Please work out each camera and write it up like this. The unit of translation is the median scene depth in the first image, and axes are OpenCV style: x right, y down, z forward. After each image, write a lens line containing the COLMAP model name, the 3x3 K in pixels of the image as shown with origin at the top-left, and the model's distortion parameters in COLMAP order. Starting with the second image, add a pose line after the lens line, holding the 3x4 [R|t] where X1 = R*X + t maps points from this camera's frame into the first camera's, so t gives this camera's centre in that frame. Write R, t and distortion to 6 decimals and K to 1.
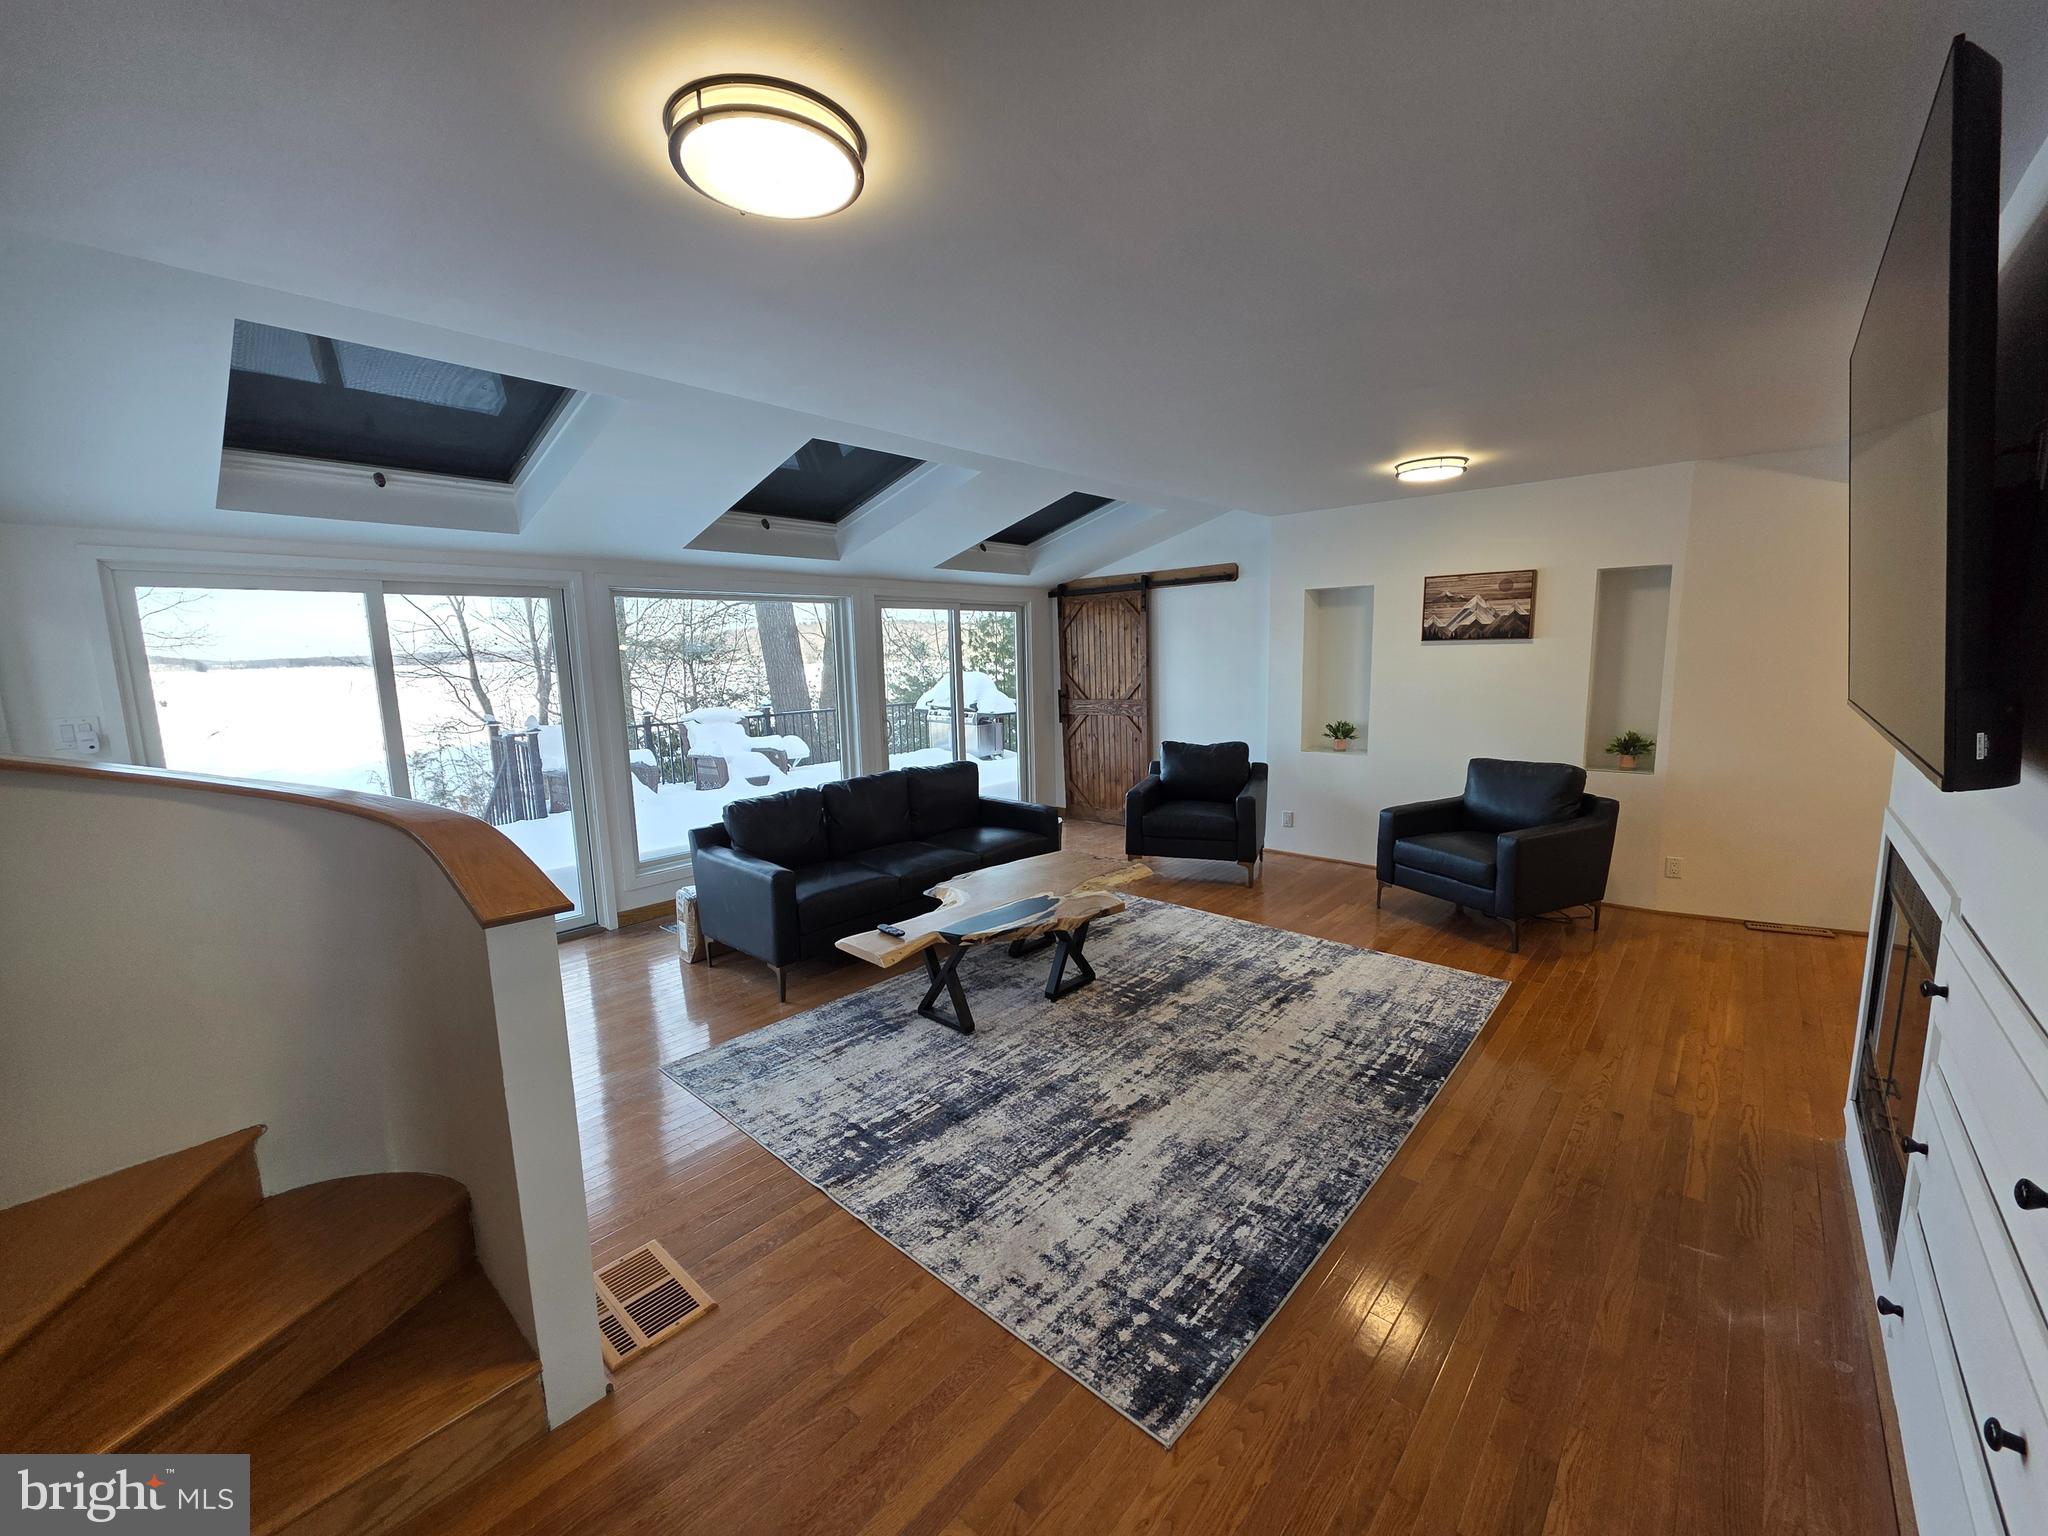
lens RADIAL K [[814.6, 0, 1035.2], [0, 814.6, 774.3], [0, 0, 1]] dist [0.001980, -0.000861]
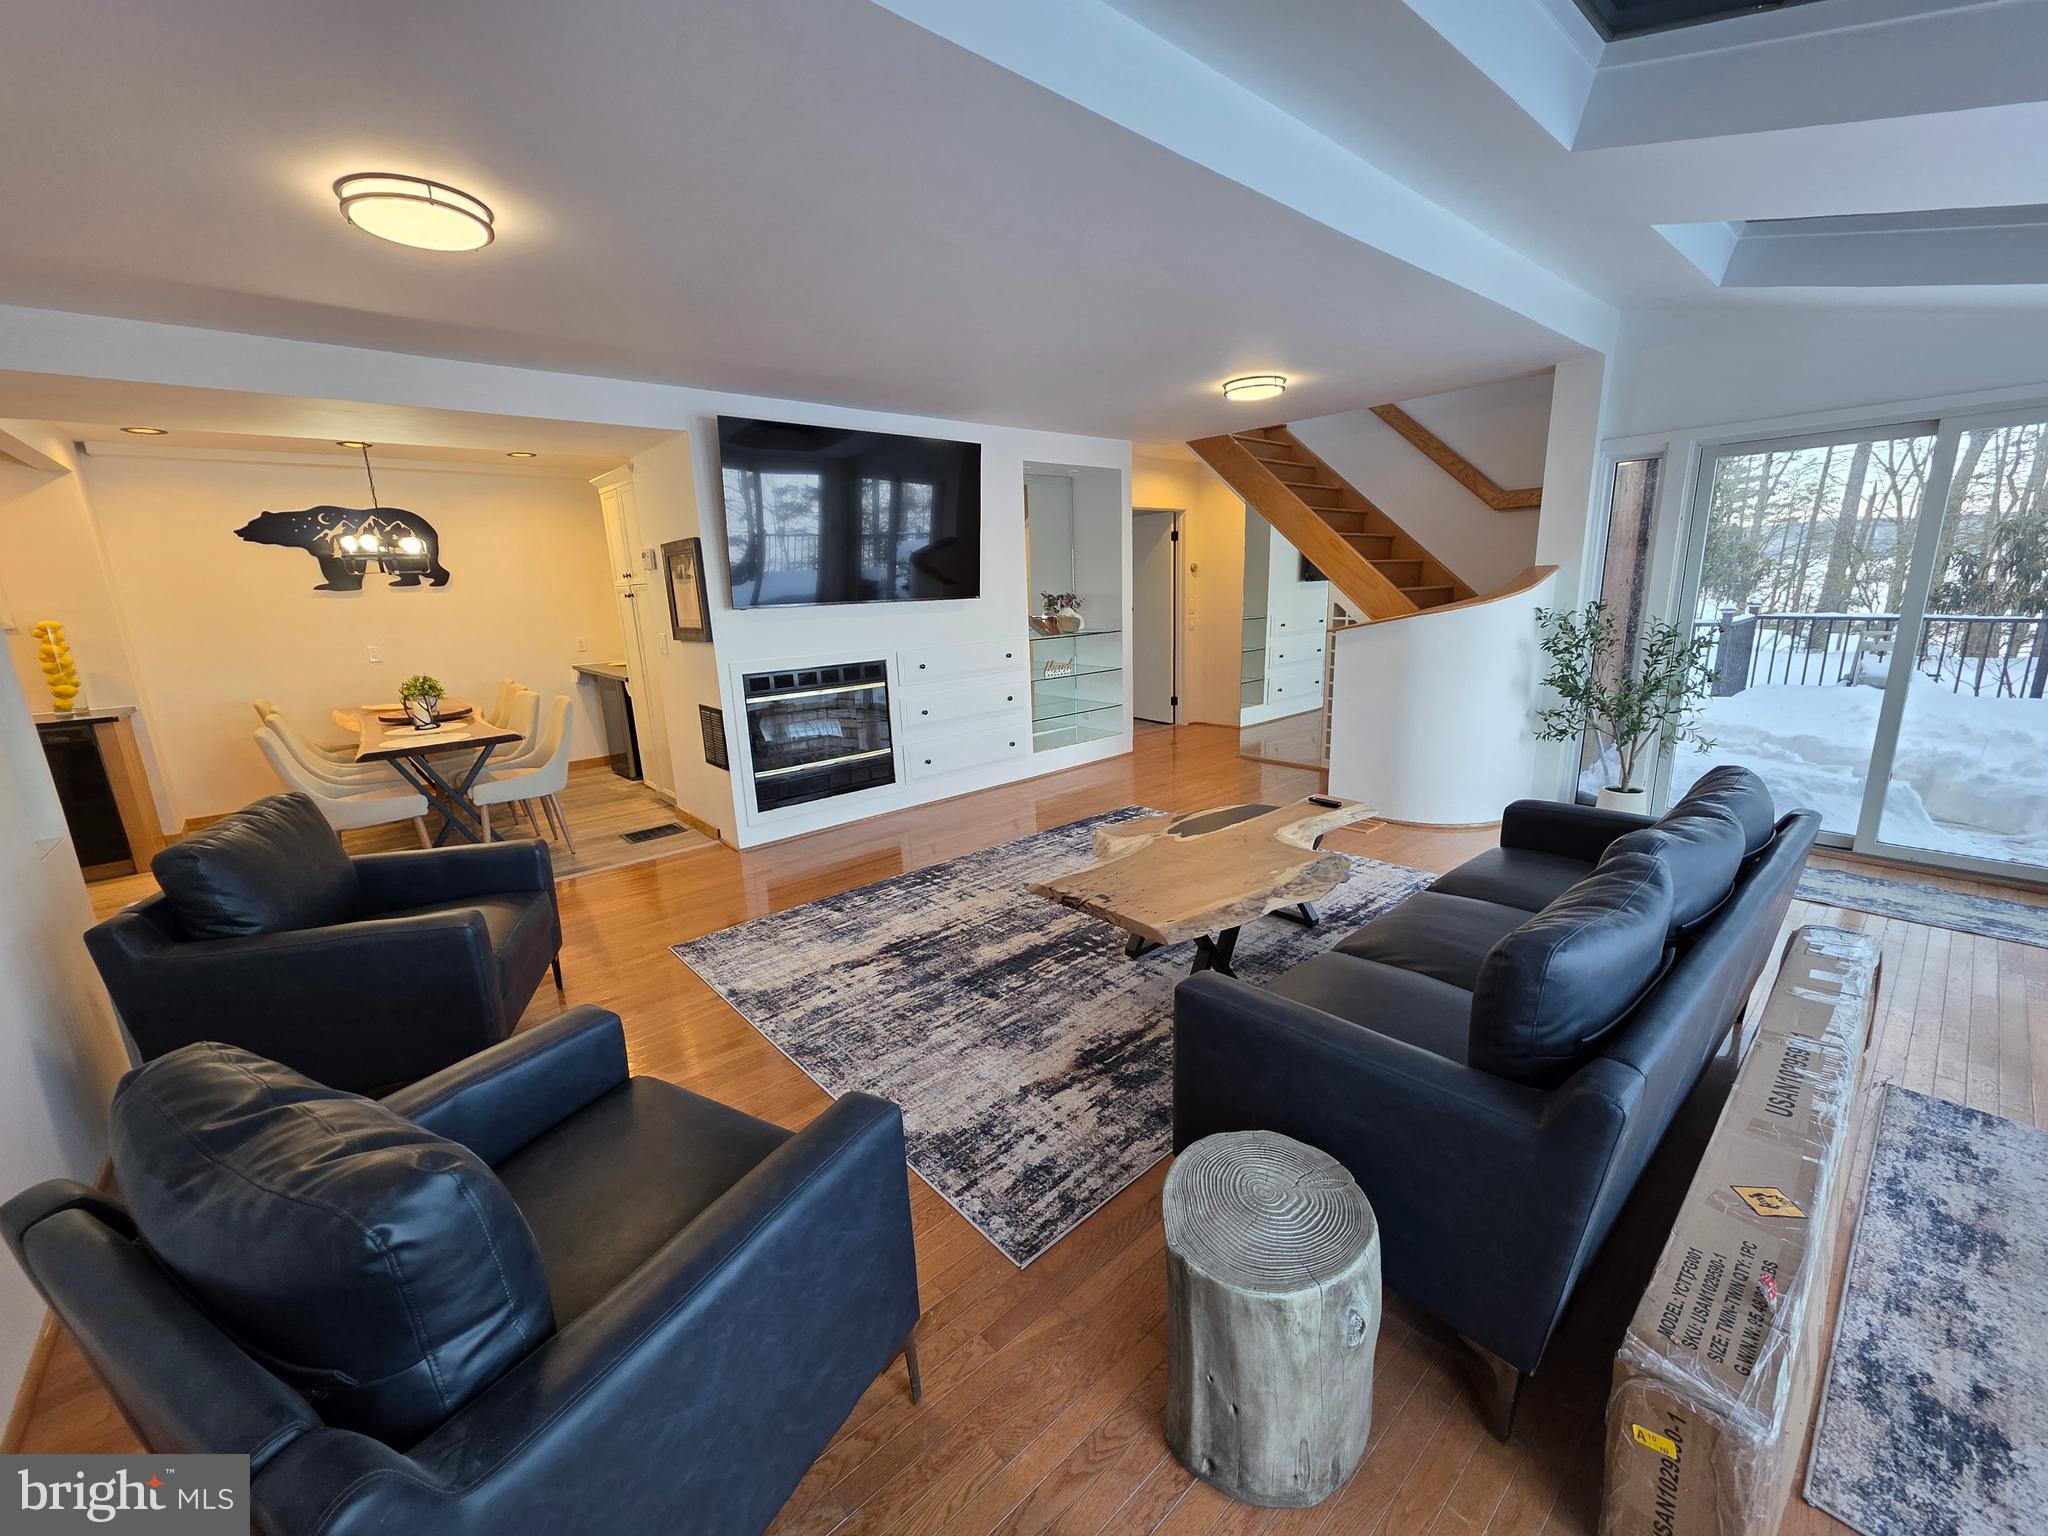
lens RADIAL K [[814.6, 0, 1027.7], [0, 814.6, 766.5], [0, 0, 1]] dist [0.001980, -0.000861]
pose [[-0.989915, 0.027224, 0.139024, 0.046517], [0.076294, 0.929337, 0.361265, -0.207450], [-0.119365, 0.368228, -0.922041, 1.526457]]
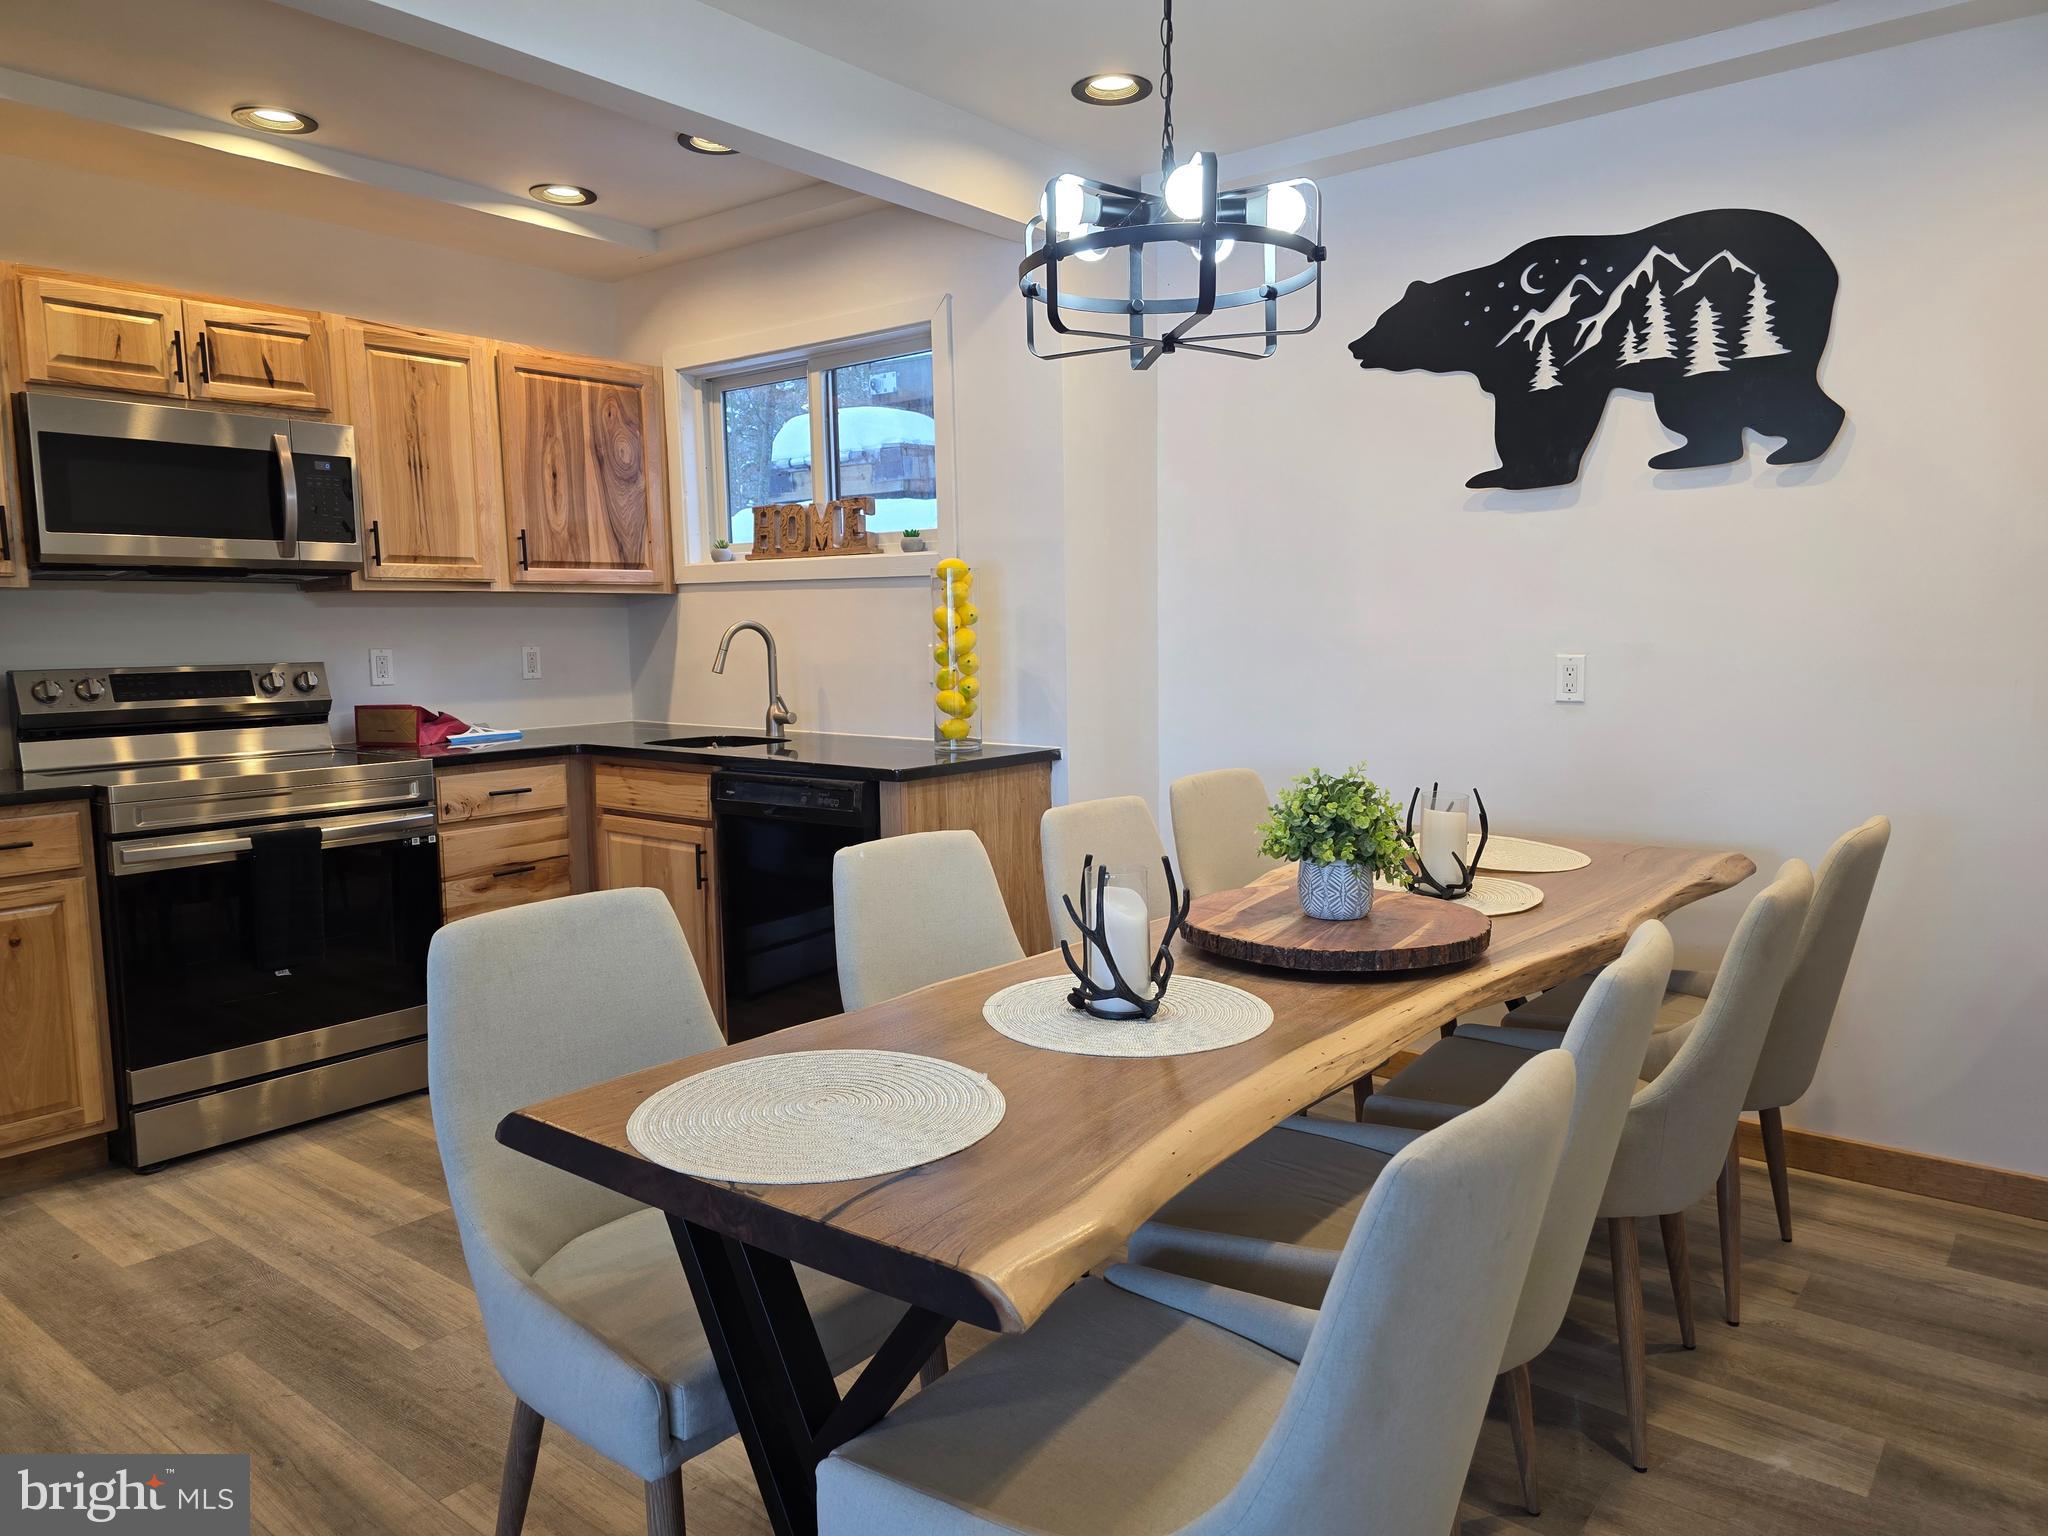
lens RADIAL K [[1361.8, 0, 1029.6], [0, 1361.8, 752.8], [0, 0, 1]] dist [0.057566, -0.044719]
pose [[-0.047995, -0.078126, 0.995788, 0.608666], [0.163832, 0.982819, 0.085005, -0.036099], [-0.985320, 0.167222, -0.034371, 0.601209]]
